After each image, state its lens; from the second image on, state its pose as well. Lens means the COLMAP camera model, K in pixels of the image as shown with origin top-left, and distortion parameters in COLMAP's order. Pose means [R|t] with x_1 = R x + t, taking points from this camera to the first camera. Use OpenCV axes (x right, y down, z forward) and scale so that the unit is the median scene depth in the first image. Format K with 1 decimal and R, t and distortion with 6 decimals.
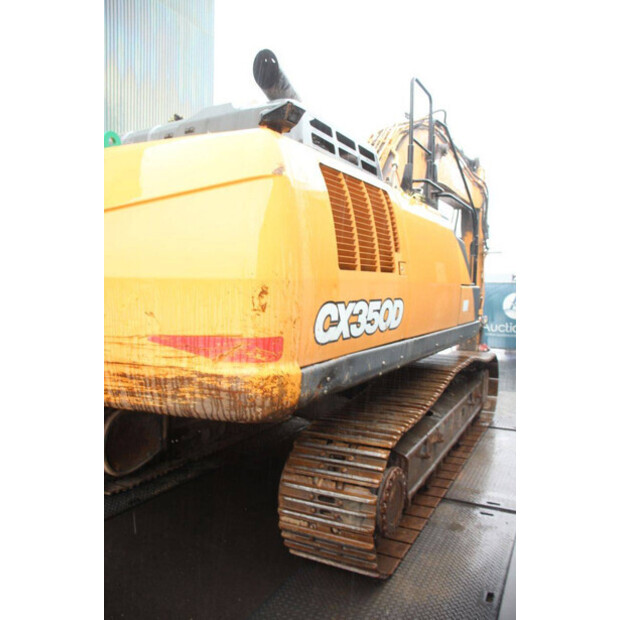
lens RADIAL K [[515.4, 0, 310.0], [0, 515.4, 310.0], [0, 0, 1]] dist [-0.065350, 0.001862]
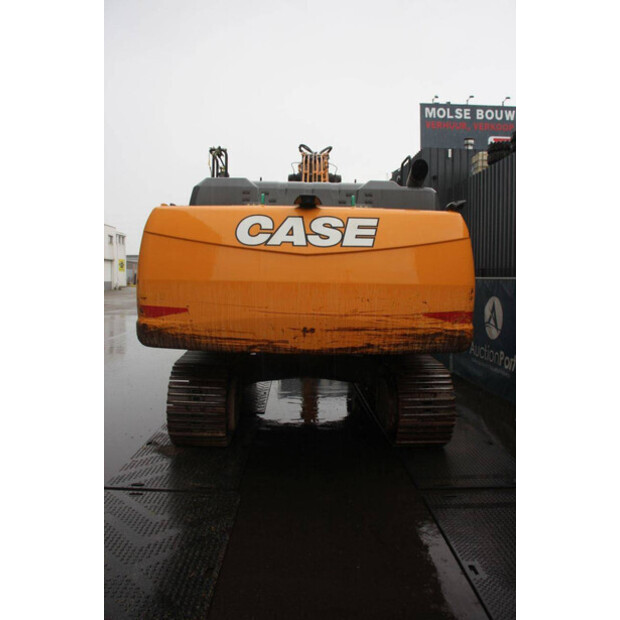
lens RADIAL K [[515.4, 0, 310.0], [0, 515.4, 310.0], [0, 0, 1]] dist [-0.065350, 0.001862]
pose [[0.842144, -0.029214, 0.538460, -1.776544], [0.030045, 0.999522, 0.007239, 0.009288], [-0.538414, 0.010081, 0.842620, -0.460685]]
